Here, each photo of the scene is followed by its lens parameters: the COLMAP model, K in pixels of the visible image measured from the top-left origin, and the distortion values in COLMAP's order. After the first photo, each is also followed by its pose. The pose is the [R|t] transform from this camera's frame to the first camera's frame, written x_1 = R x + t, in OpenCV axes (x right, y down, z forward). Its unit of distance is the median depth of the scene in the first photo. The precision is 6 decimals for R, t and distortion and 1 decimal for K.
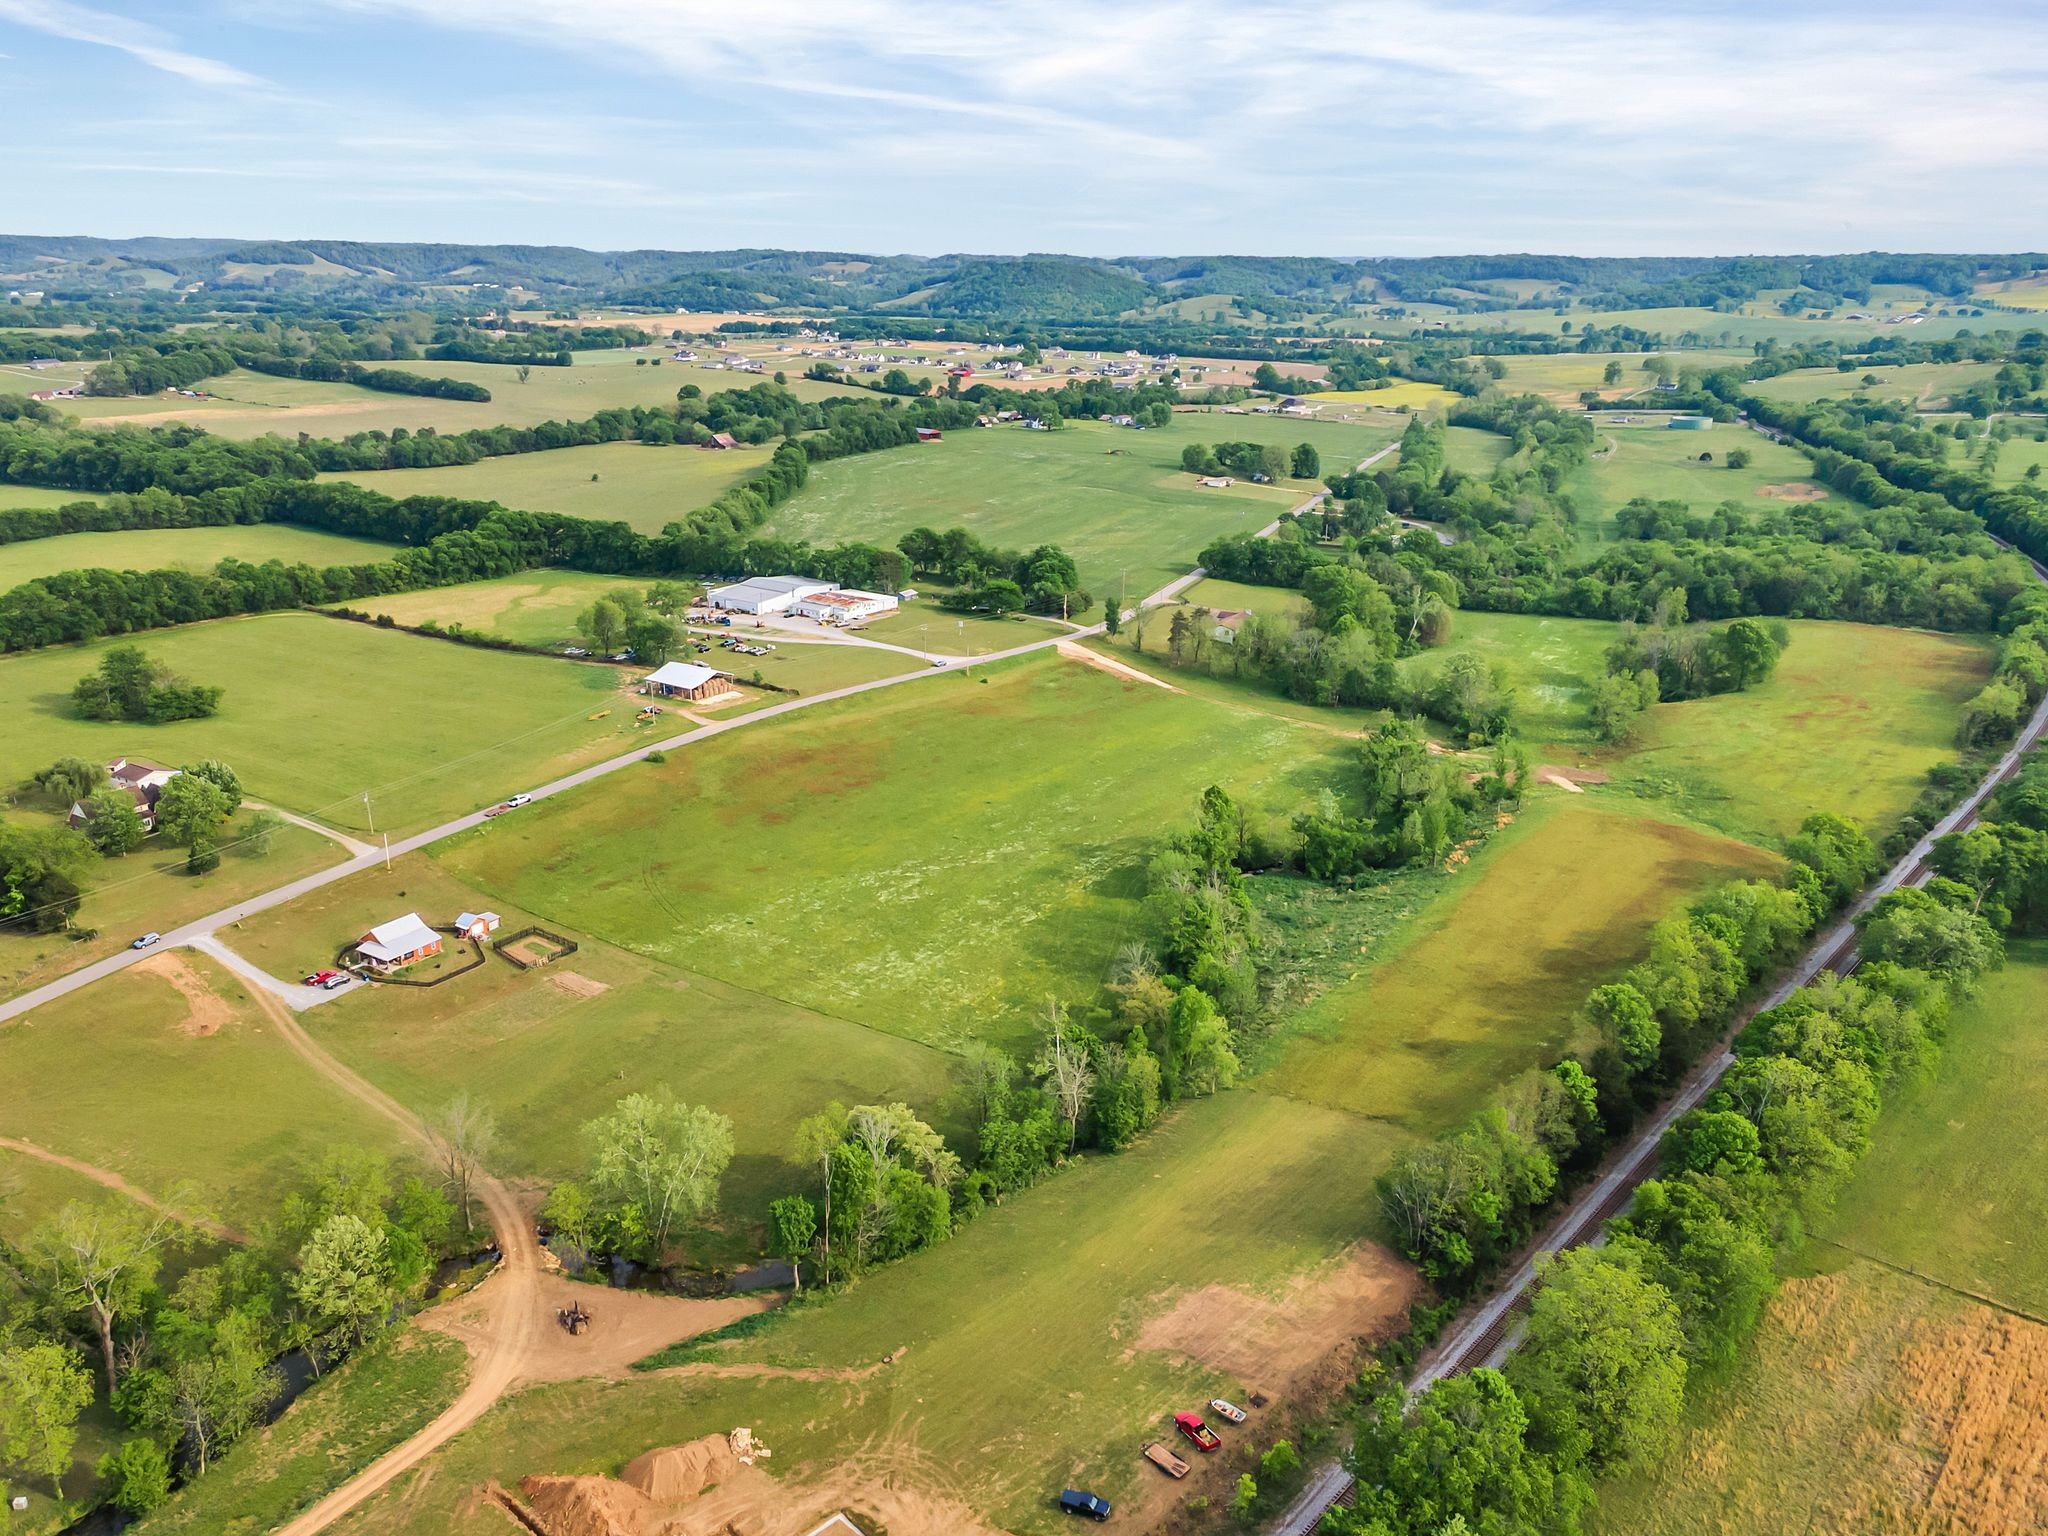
lens RADIAL K [[1542.1, 0, 1025.6], [0, 1542.1, 759.6], [0, 0, 1]] dist [0.023108, 0.050797]
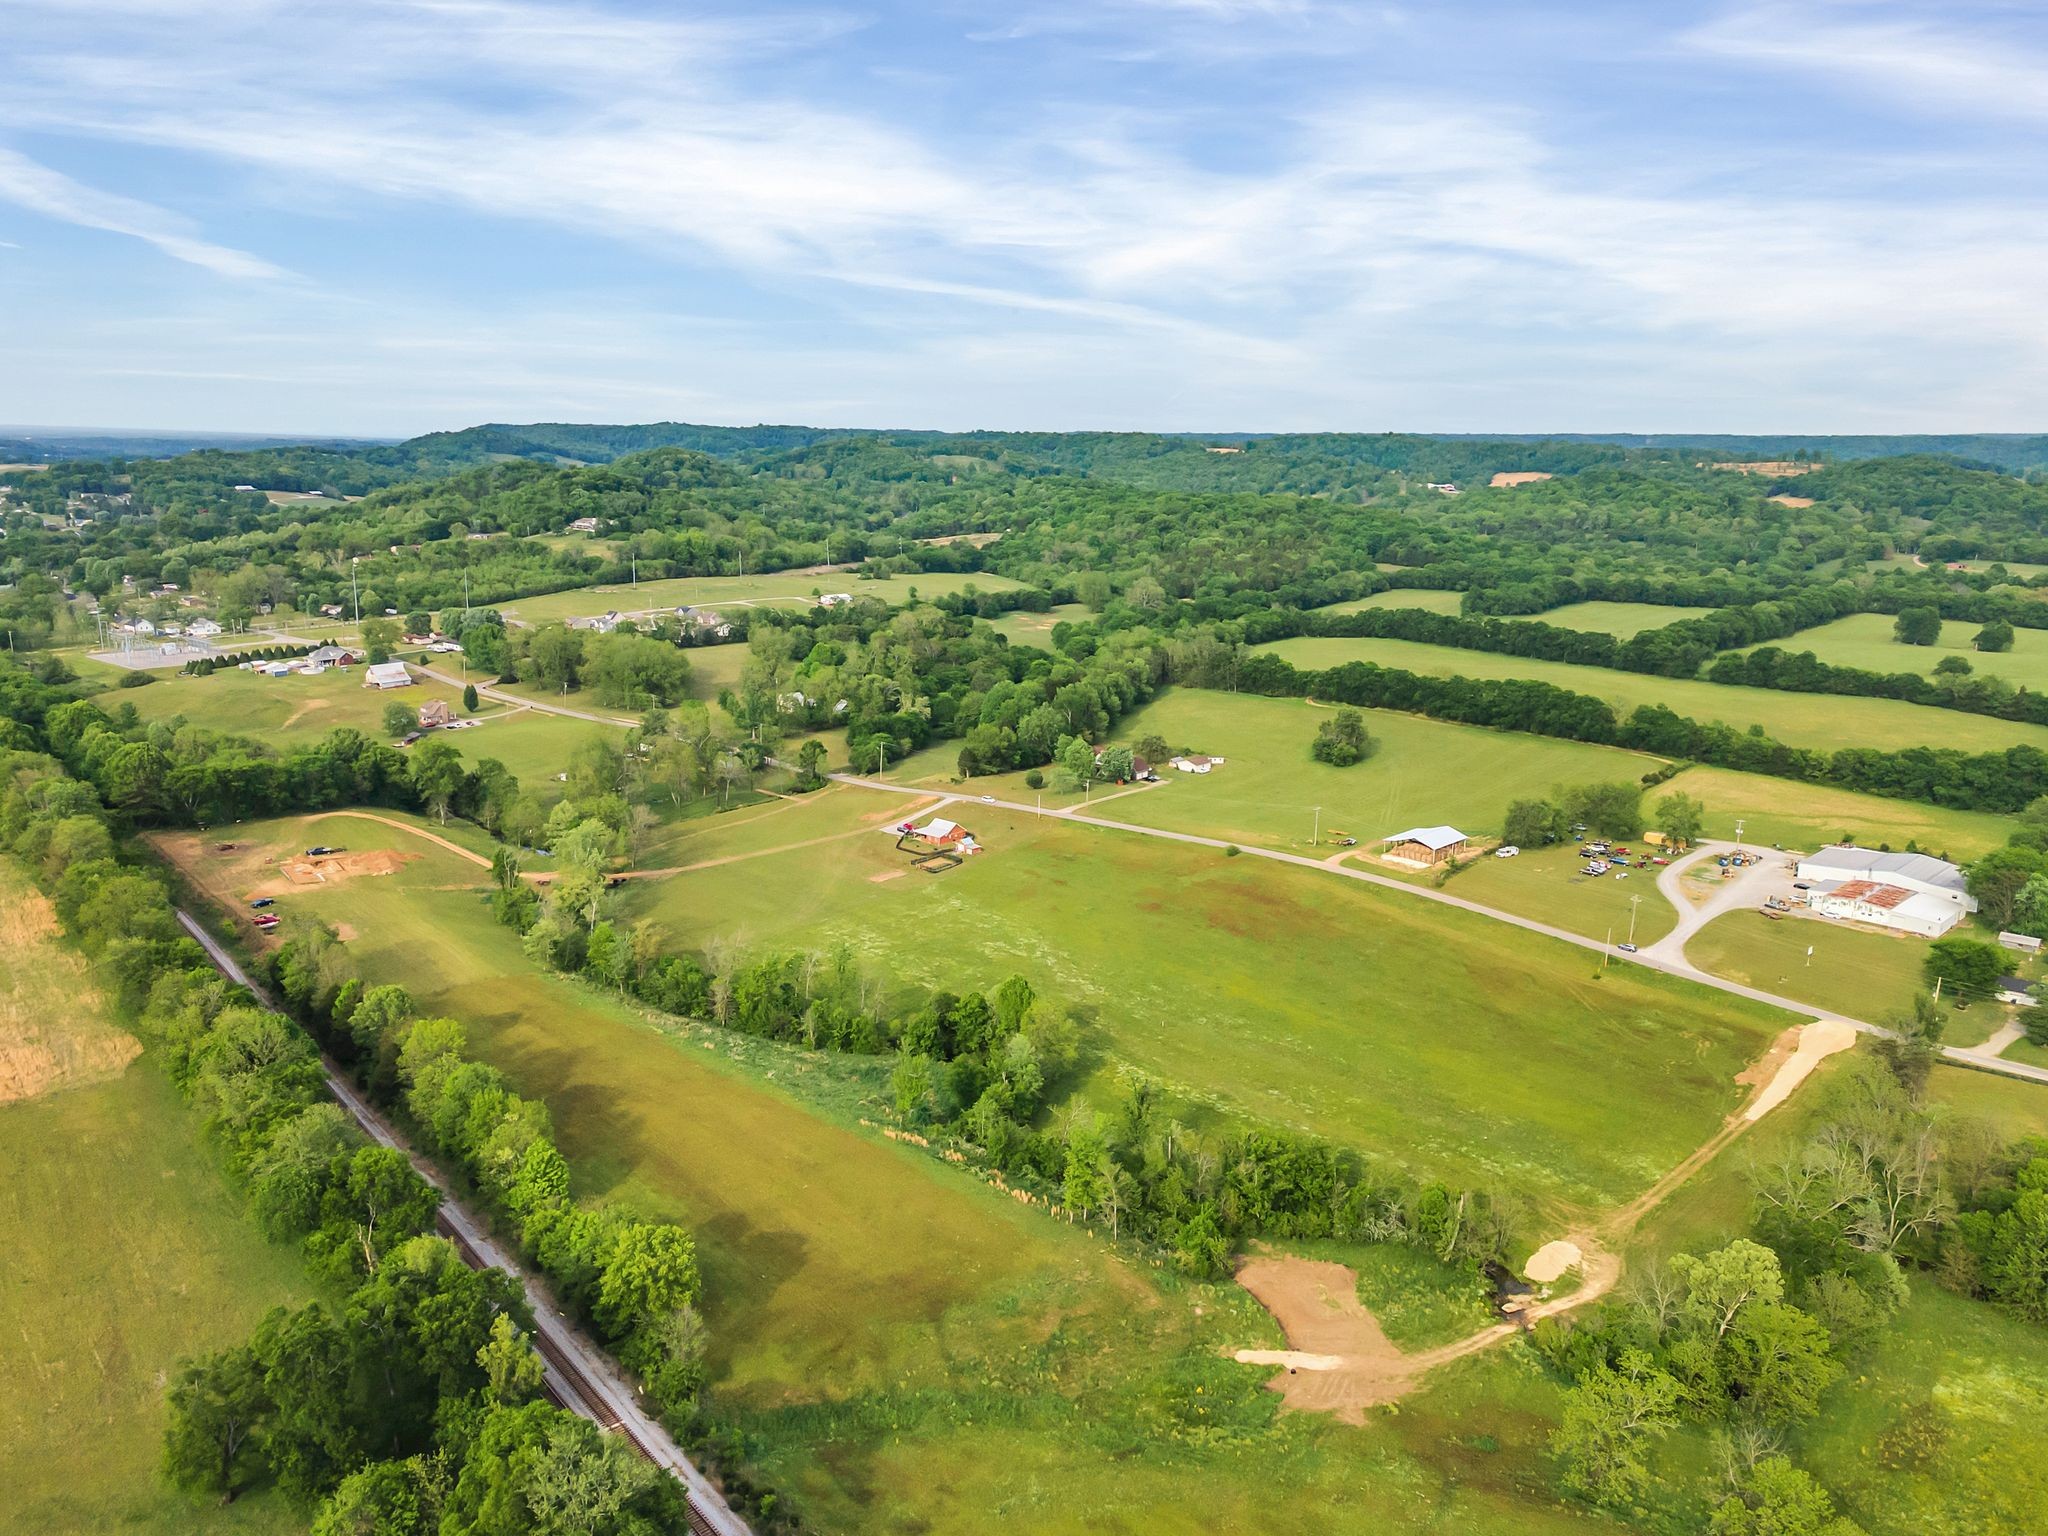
lens RADIAL K [[1492.8, 0, 1026.9], [0, 1492.8, 799.2], [0, 0, 1]] dist [0.043138, -0.001209]
pose [[-0.154601, 0.230688, -0.960667, 0.549252], [-0.319203, 0.908546, 0.269542, -0.185582], [0.934991, 0.348320, -0.066826, 0.576728]]
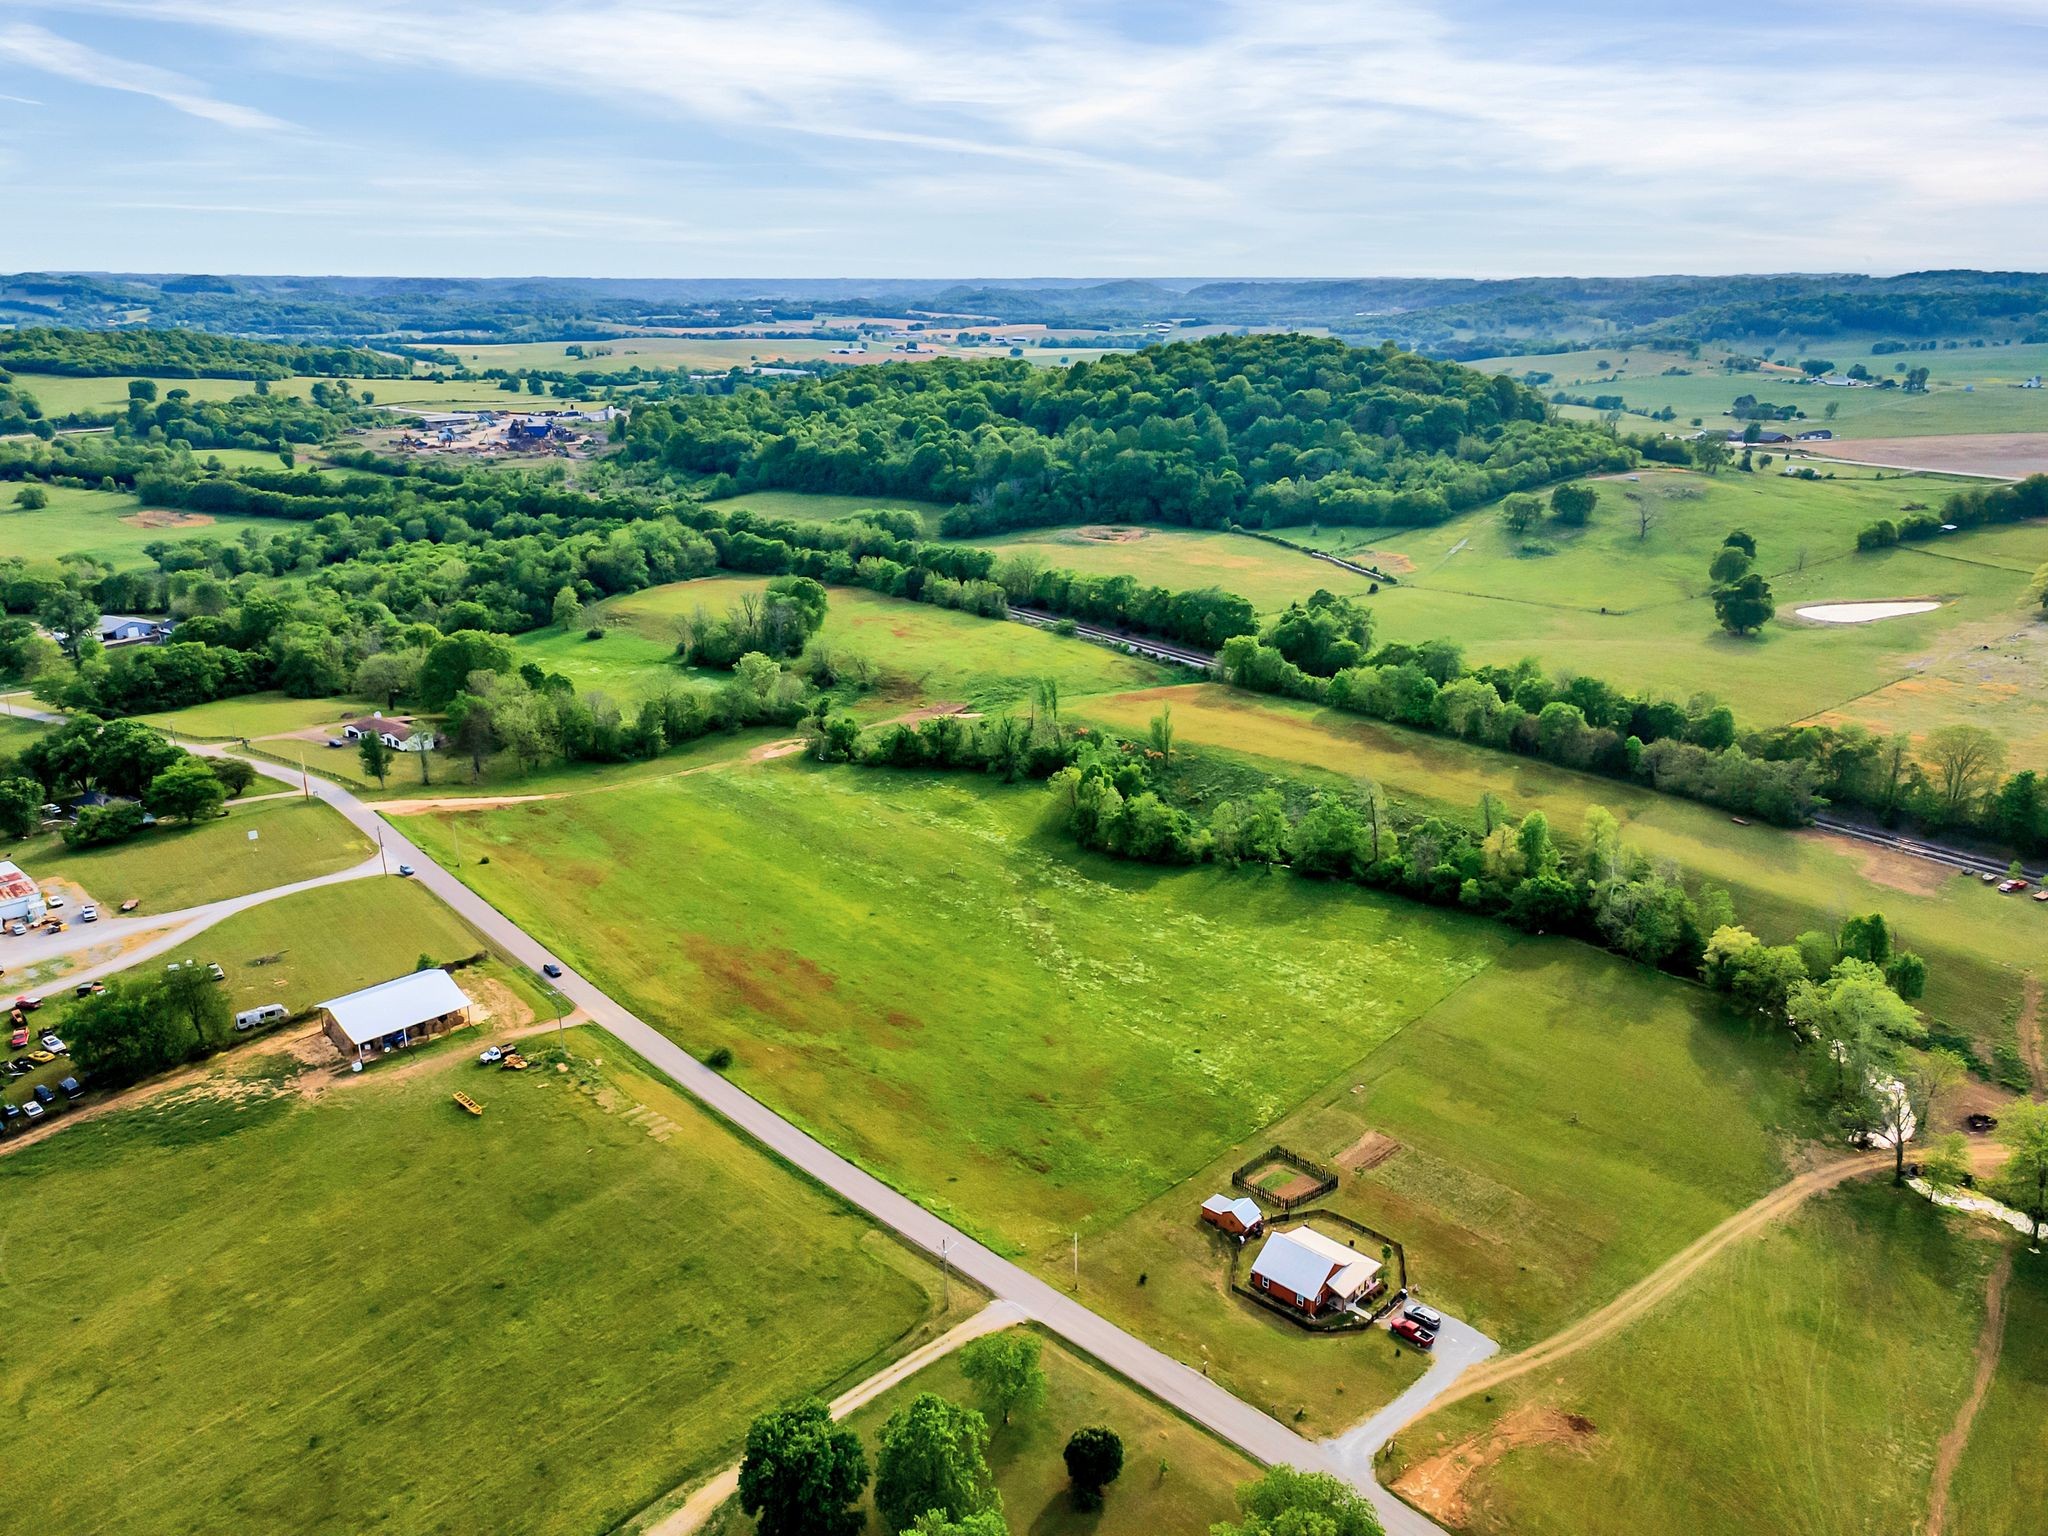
lens RADIAL K [[1488.3, 0, 1024.0], [0, 1488.3, 768.0], [0, 0, 1]] dist [0.043369, 0.003854]
pose [[0.178625, -0.314271, 0.932377, -0.479721], [0.310837, 0.917111, 0.249575, -0.144026], [-0.933527, 0.245237, 0.261506, 0.433835]]
